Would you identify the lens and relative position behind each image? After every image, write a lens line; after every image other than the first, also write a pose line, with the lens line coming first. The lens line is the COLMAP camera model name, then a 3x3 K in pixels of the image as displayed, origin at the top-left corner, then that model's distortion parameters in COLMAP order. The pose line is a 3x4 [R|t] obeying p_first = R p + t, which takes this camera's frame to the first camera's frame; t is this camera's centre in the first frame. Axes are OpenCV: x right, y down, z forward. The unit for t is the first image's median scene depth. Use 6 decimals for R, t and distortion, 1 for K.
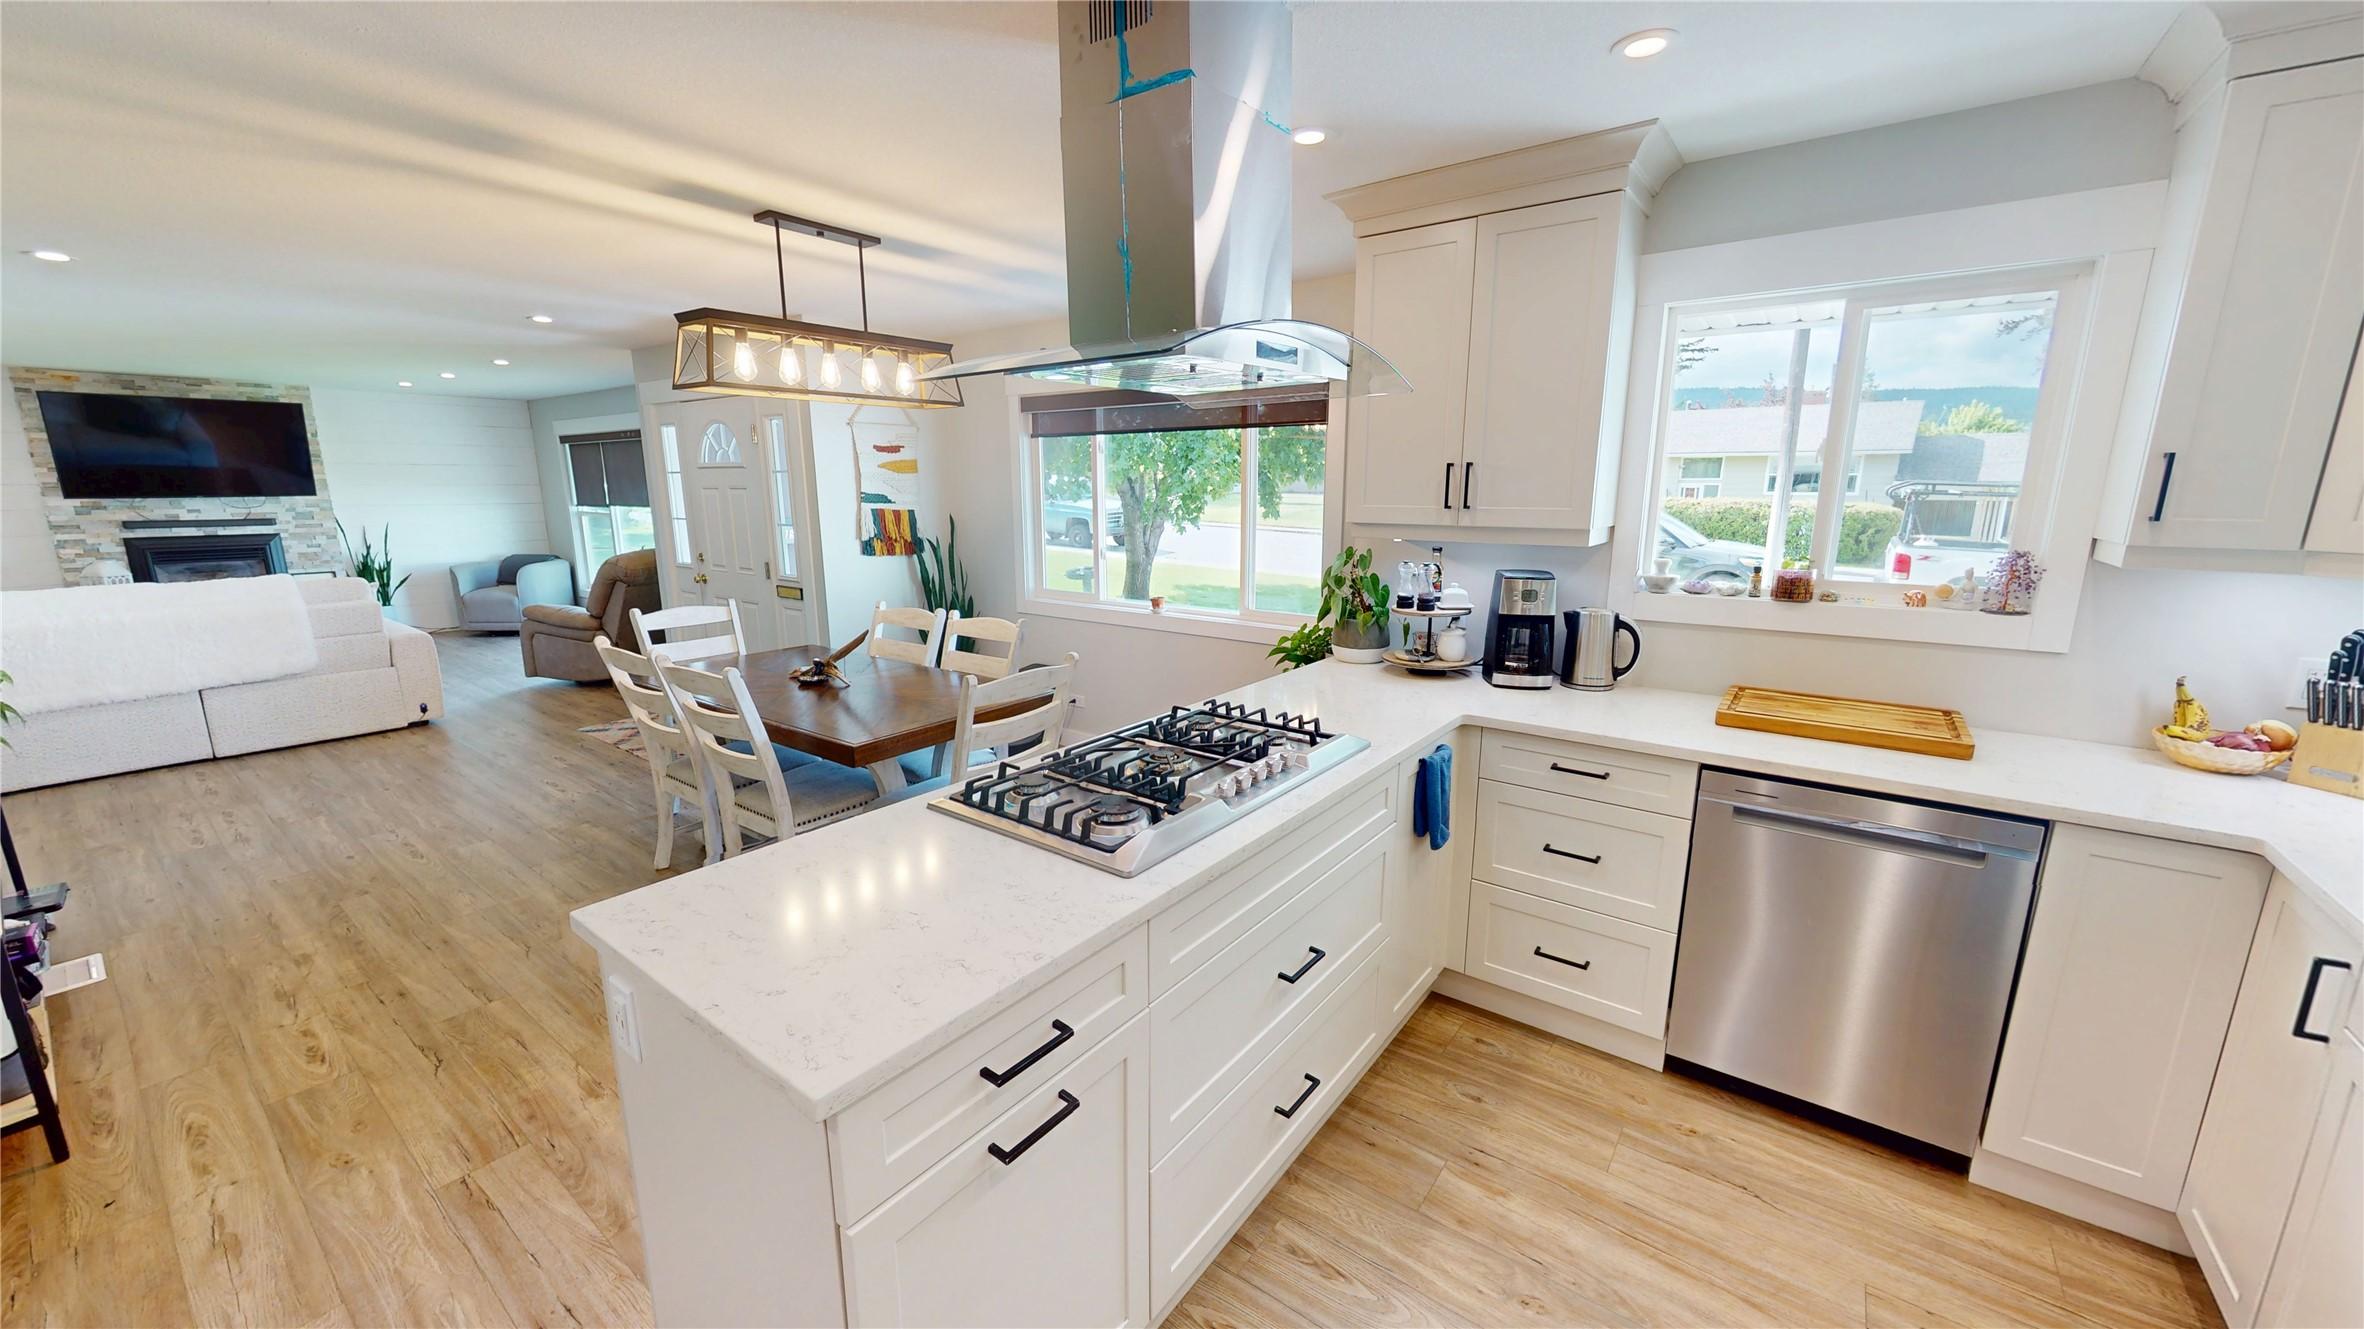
lens RADIAL K [[873.5, 0, 1179.5], [0, 873.5, 670.2], [0, 0, 1]] dist [0.003003, -0.000365]
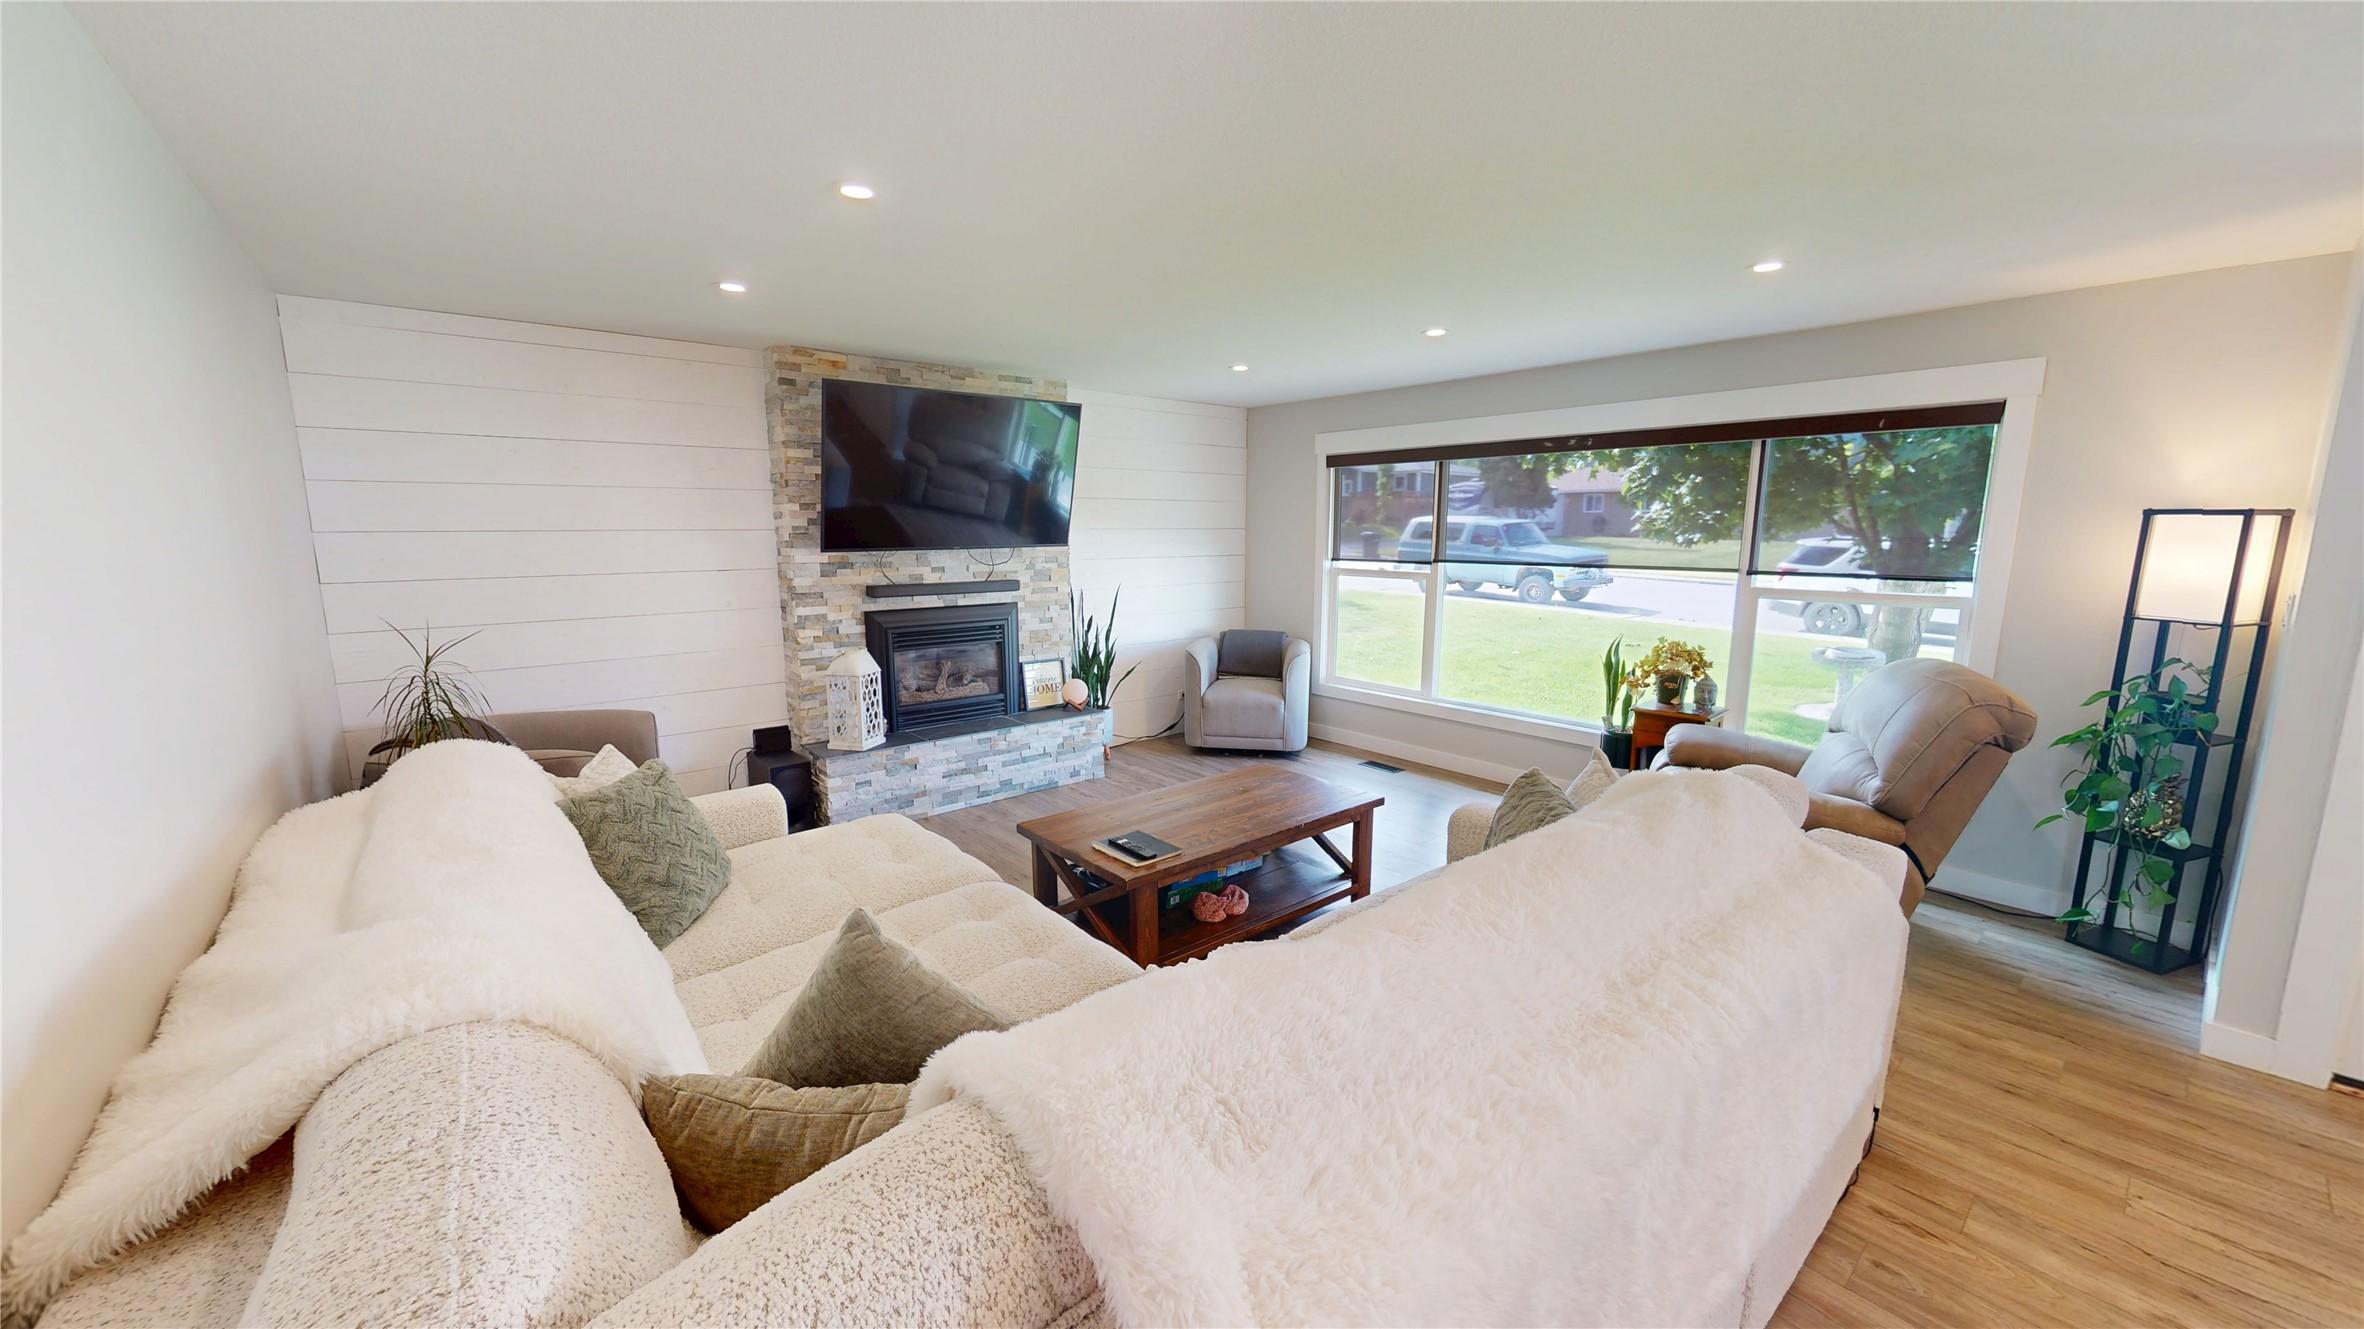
lens RADIAL K [[873.5, 0, 1180.4], [0, 873.5, 661.7], [0, 0, 1]] dist [0.003003, -0.000365]
pose [[0.975017, 0.035507, -0.219273, -0.808116], [-0.047407, 0.997661, -0.049246, -0.090405], [0.217012, 0.058411, 0.974420, 0.414134]]
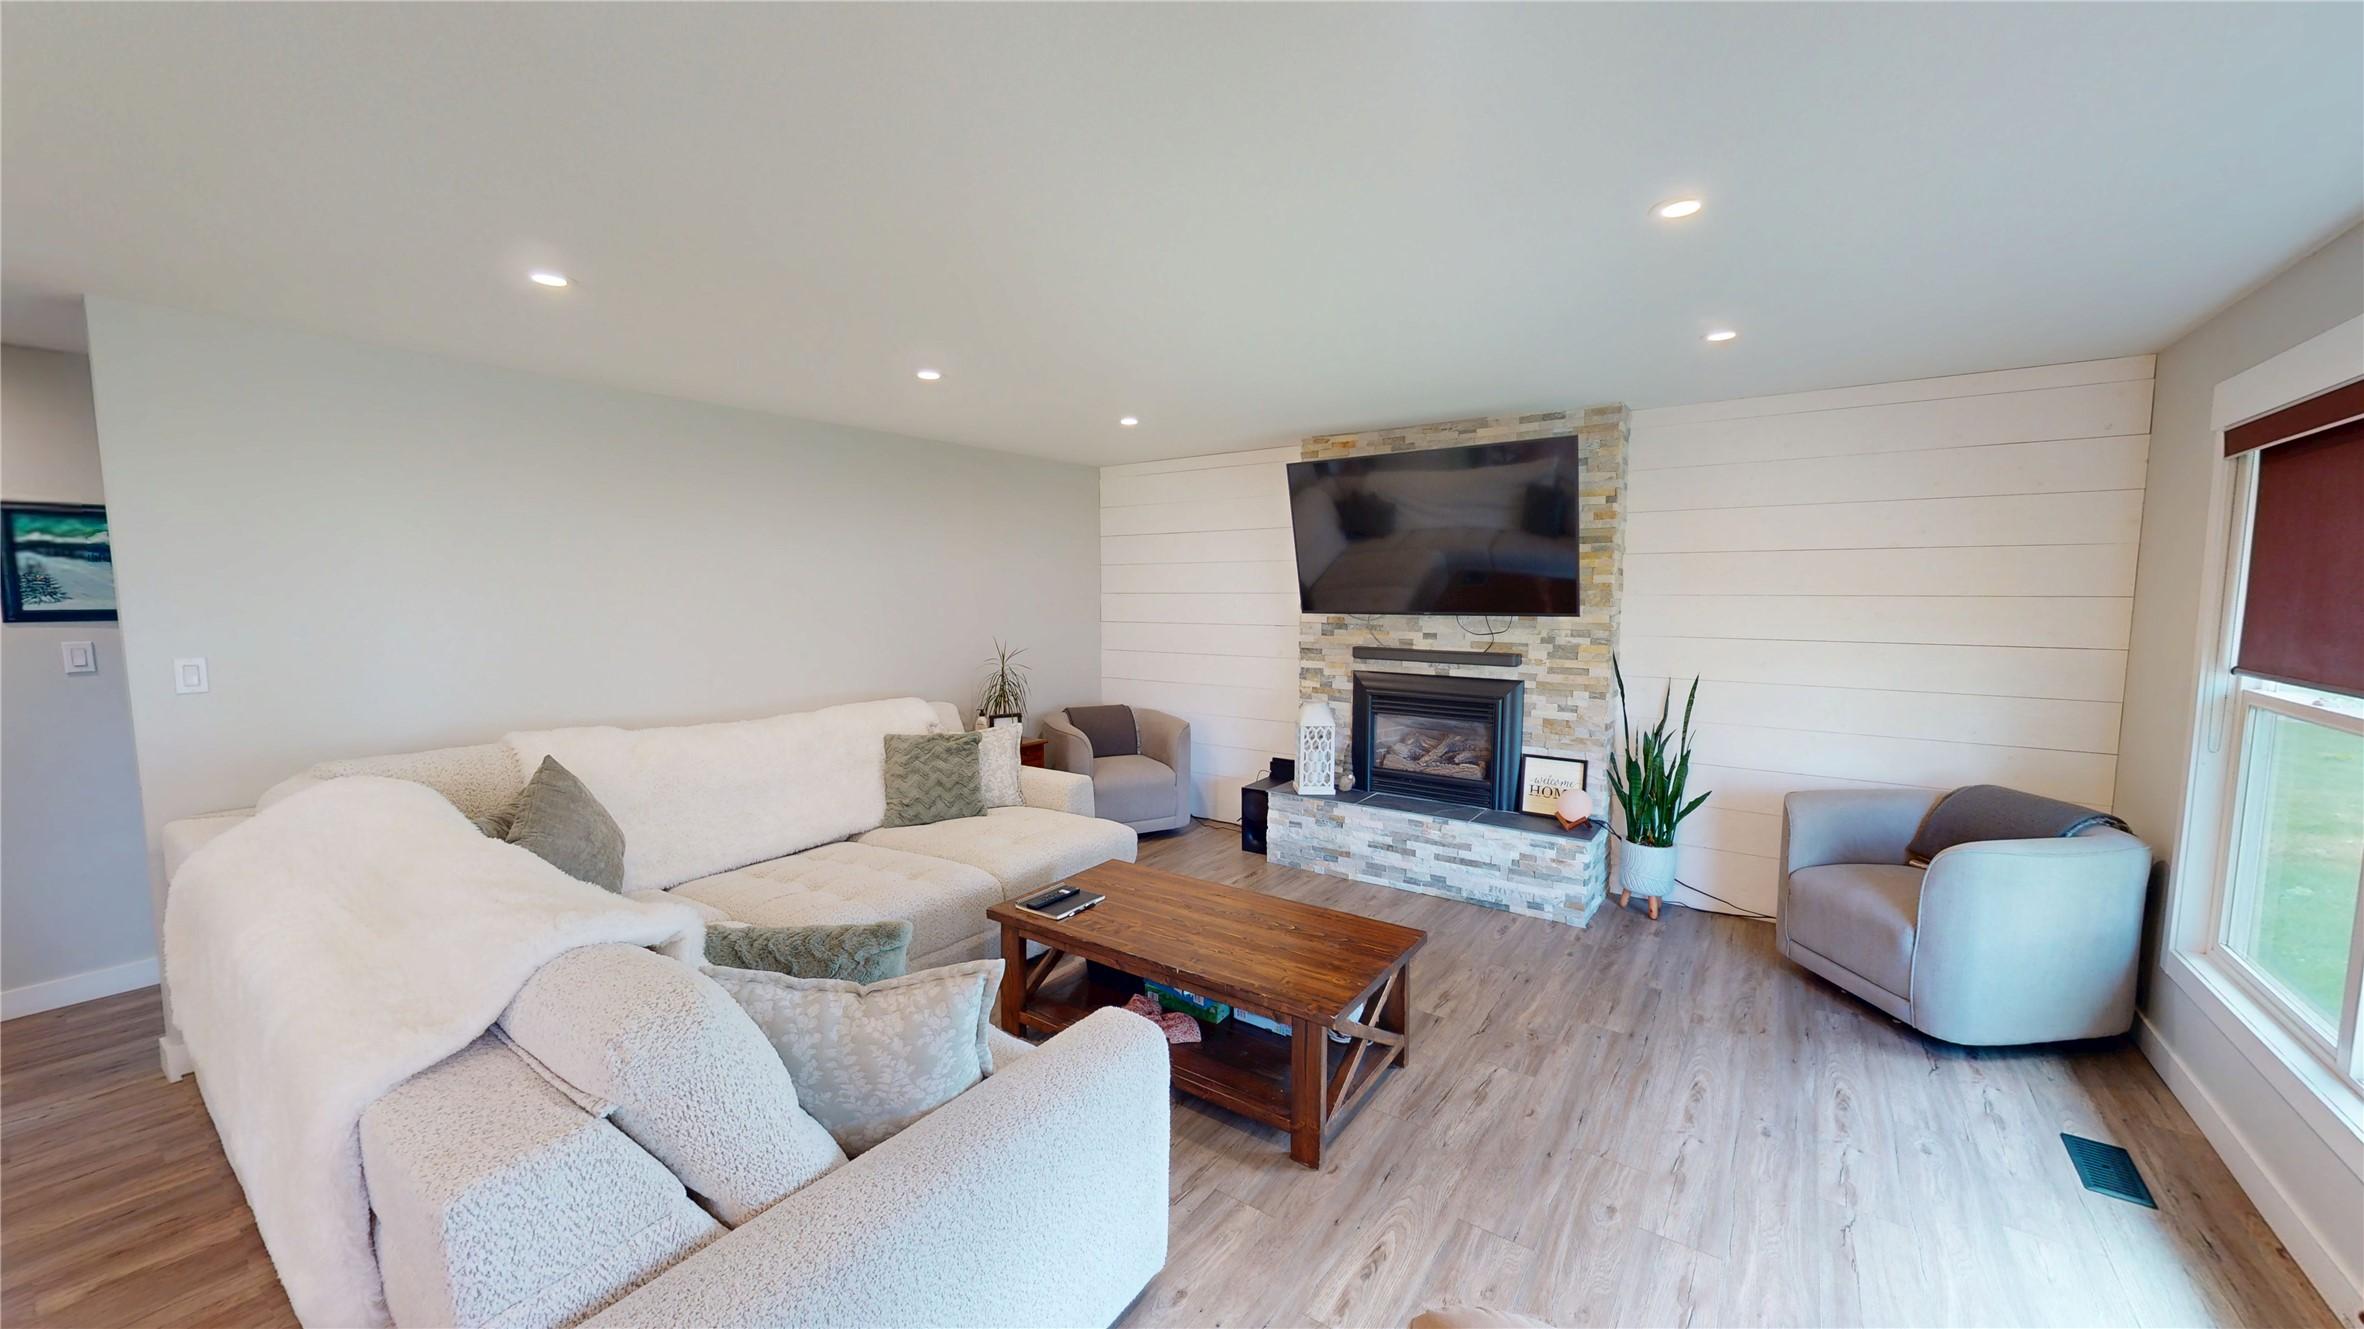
lens RADIAL K [[873.5, 0, 1186.3], [0, 873.5, 664.7], [0, 0, 1]] dist [0.003003, -0.000365]
pose [[0.019835, 0.085351, -0.996153, -0.515544], [-0.210603, 0.974351, 0.079290, -0.174910], [0.977370, 0.208220, 0.037301, 0.816313]]
